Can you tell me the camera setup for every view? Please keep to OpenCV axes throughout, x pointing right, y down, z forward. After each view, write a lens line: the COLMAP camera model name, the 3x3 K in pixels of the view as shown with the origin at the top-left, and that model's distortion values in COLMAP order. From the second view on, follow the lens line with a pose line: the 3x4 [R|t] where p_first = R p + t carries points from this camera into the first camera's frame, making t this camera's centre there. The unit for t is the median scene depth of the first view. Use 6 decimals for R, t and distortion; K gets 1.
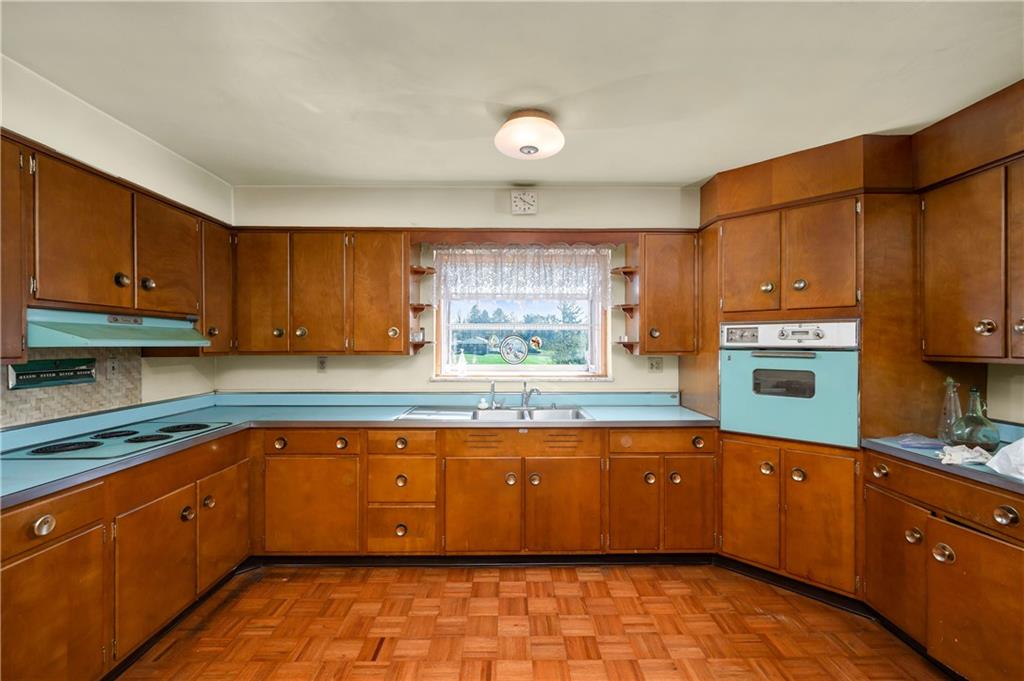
lens RADIAL K [[431.8, 0, 514.7], [0, 431.8, 344.1], [0, 0, 1]] dist [-0.003022, -0.000228]
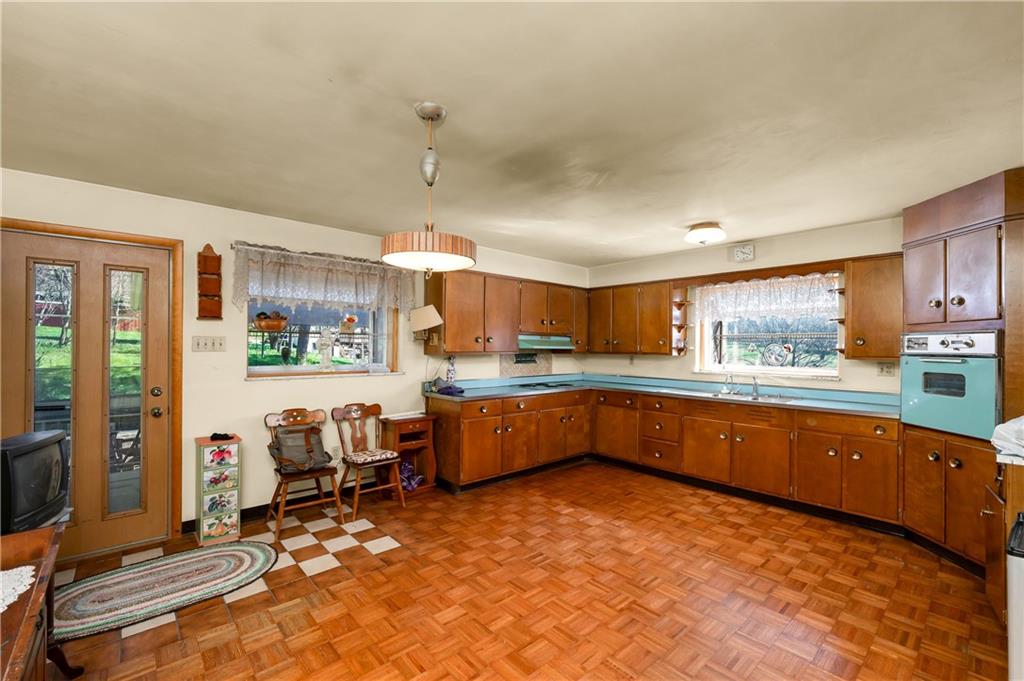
lens RADIAL K [[431.8, 0, 513.0], [0, 431.8, 343.5], [0, 0, 1]] dist [-0.003022, -0.000228]
pose [[0.659602, -0.000845, -0.751615, 0.697579], [-0.008000, 0.999935, -0.008145, -0.002445], [0.751573, 0.011386, 0.659552, -0.641872]]
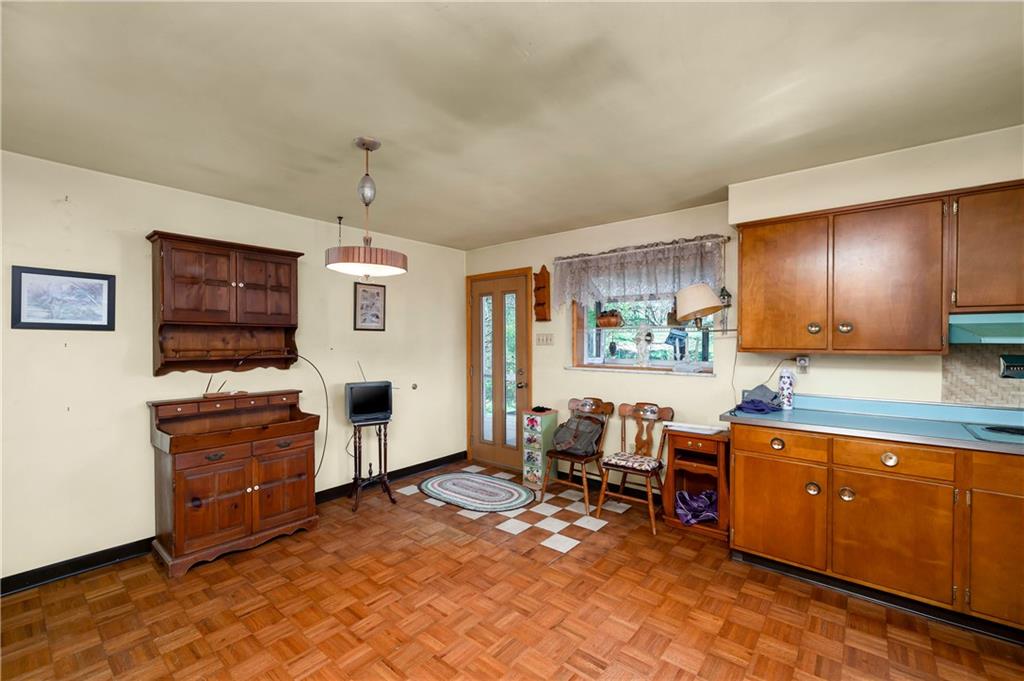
lens RADIAL K [[431.8, 0, 515.5], [0, 431.8, 343.6], [0, 0, 1]] dist [-0.003022, -0.000228]
pose [[-0.642968, 0.003930, -0.765883, 0.517258], [-0.003975, 0.999956, 0.008468, -0.001651], [0.765883, 0.008489, -0.642924, 0.634416]]
